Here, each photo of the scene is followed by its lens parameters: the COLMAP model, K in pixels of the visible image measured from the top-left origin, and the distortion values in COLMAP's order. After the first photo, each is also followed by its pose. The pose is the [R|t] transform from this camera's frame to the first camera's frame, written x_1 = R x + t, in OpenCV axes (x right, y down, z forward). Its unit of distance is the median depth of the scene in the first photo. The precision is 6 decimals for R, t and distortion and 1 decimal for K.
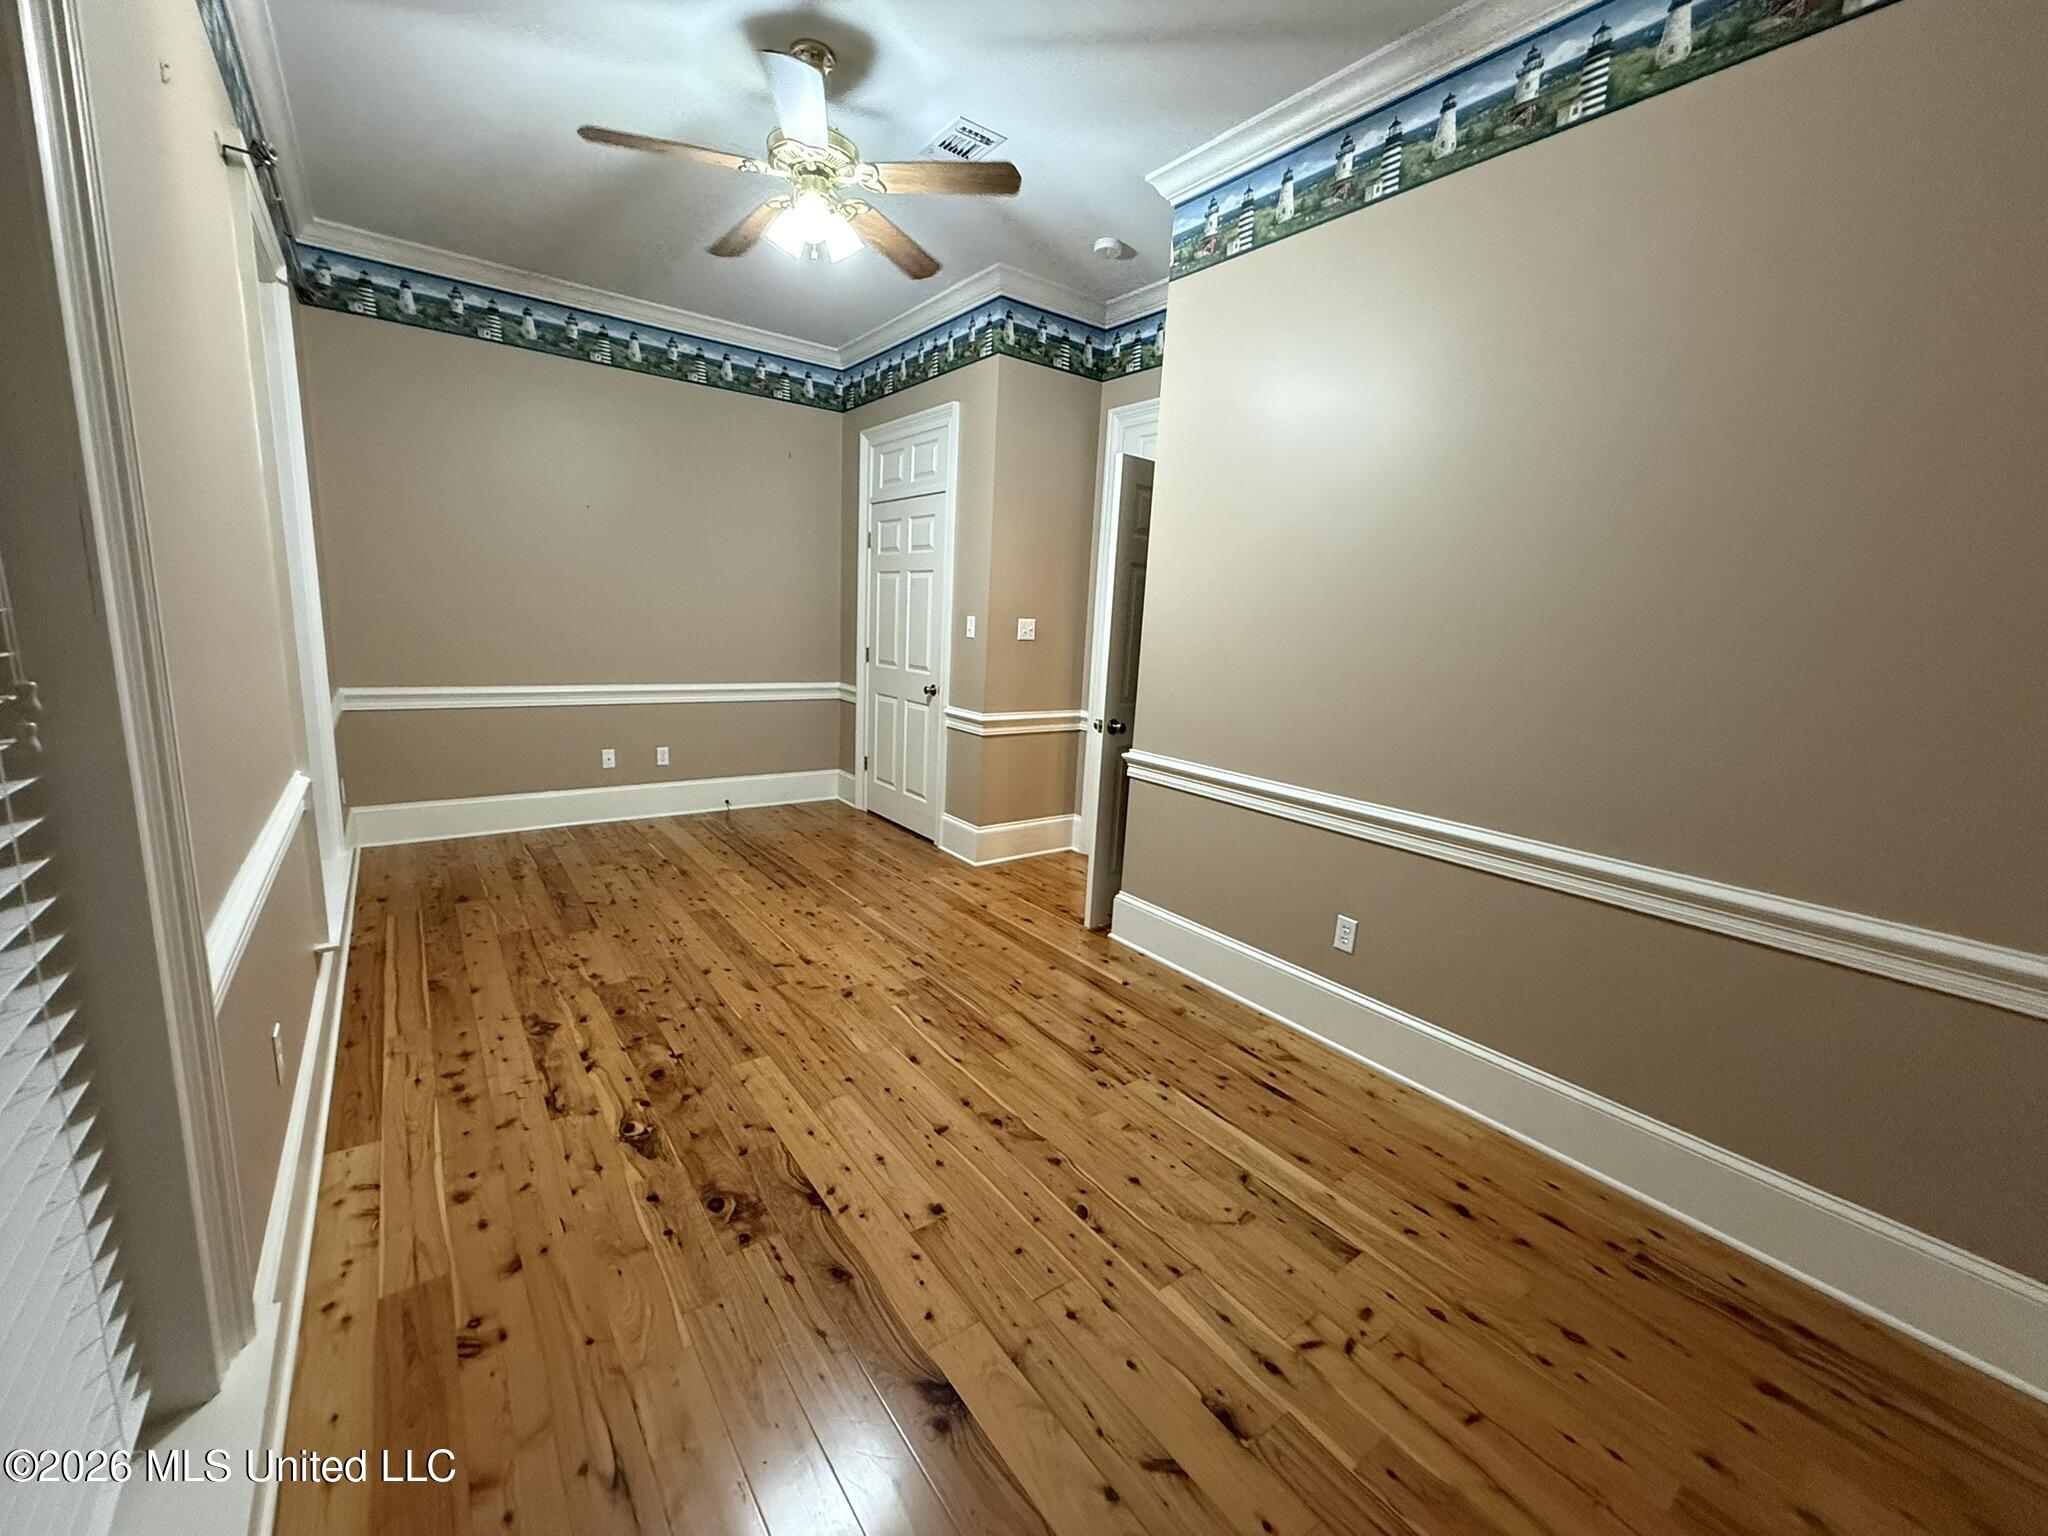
lens RADIAL K [[815.0, 0, 1022.6], [0, 815.0, 767.6], [0, 0, 1]] dist [0.000964, -0.000752]
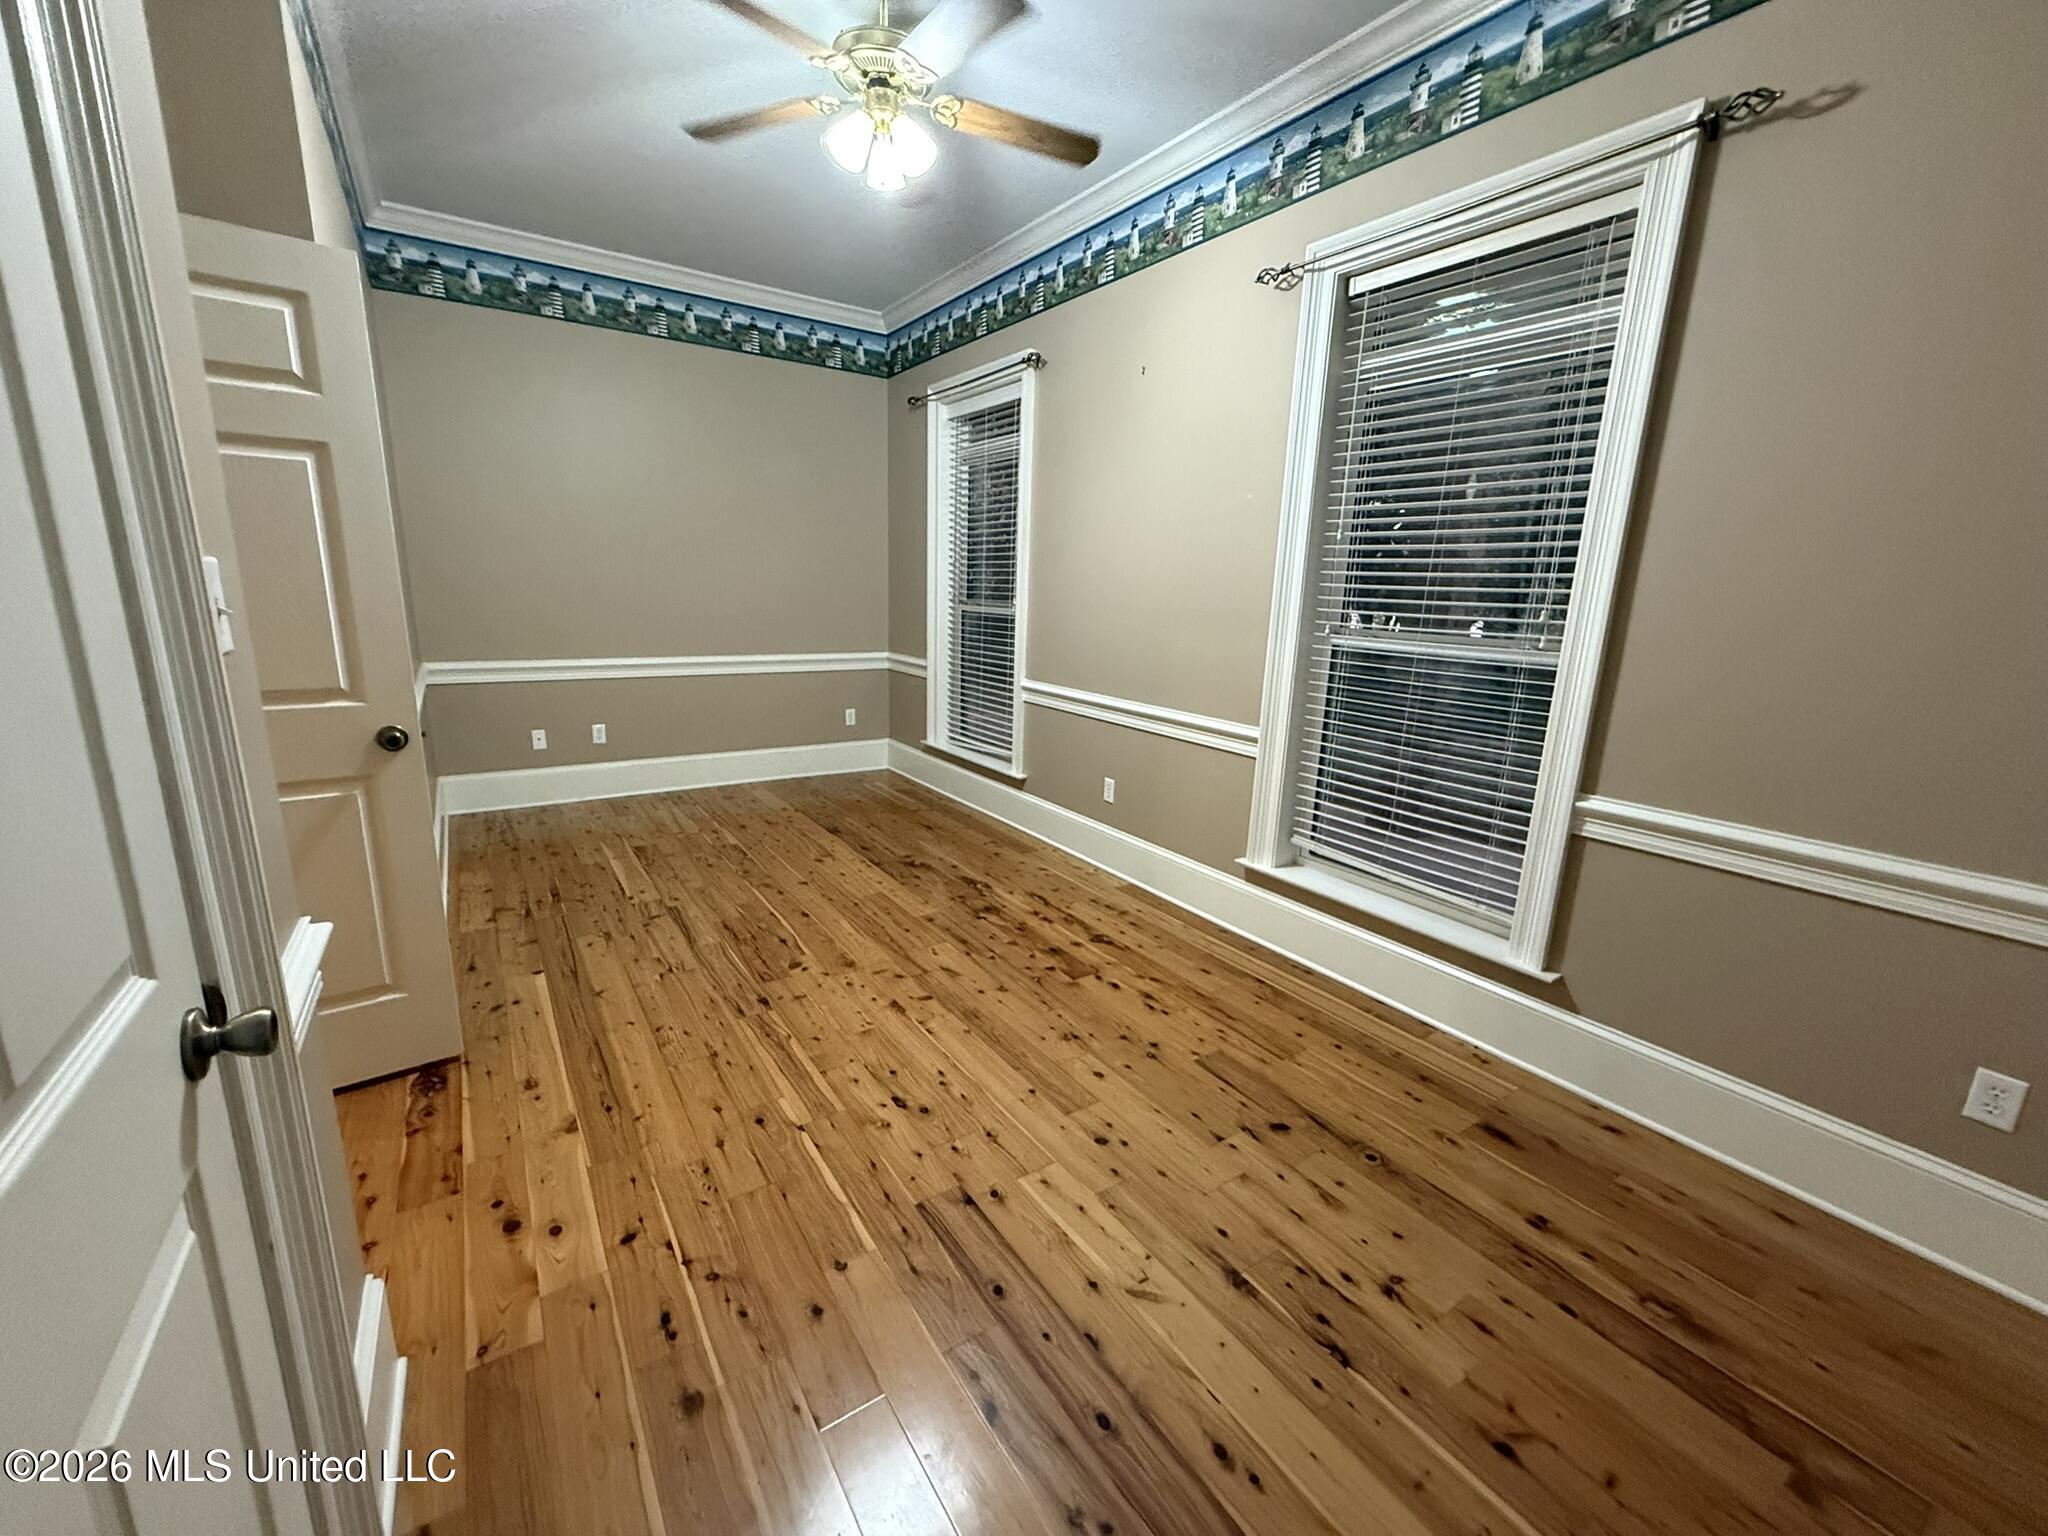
lens RADIAL K [[815.0, 0, 1022.0], [0, 815.0, 771.7], [0, 0, 1]] dist [0.000964, -0.000752]
pose [[-0.995388, -0.089932, 0.033404, -0.443308], [-0.068959, 0.912782, 0.402583, -0.356116], [-0.066696, 0.398423, -0.914774, 1.837249]]
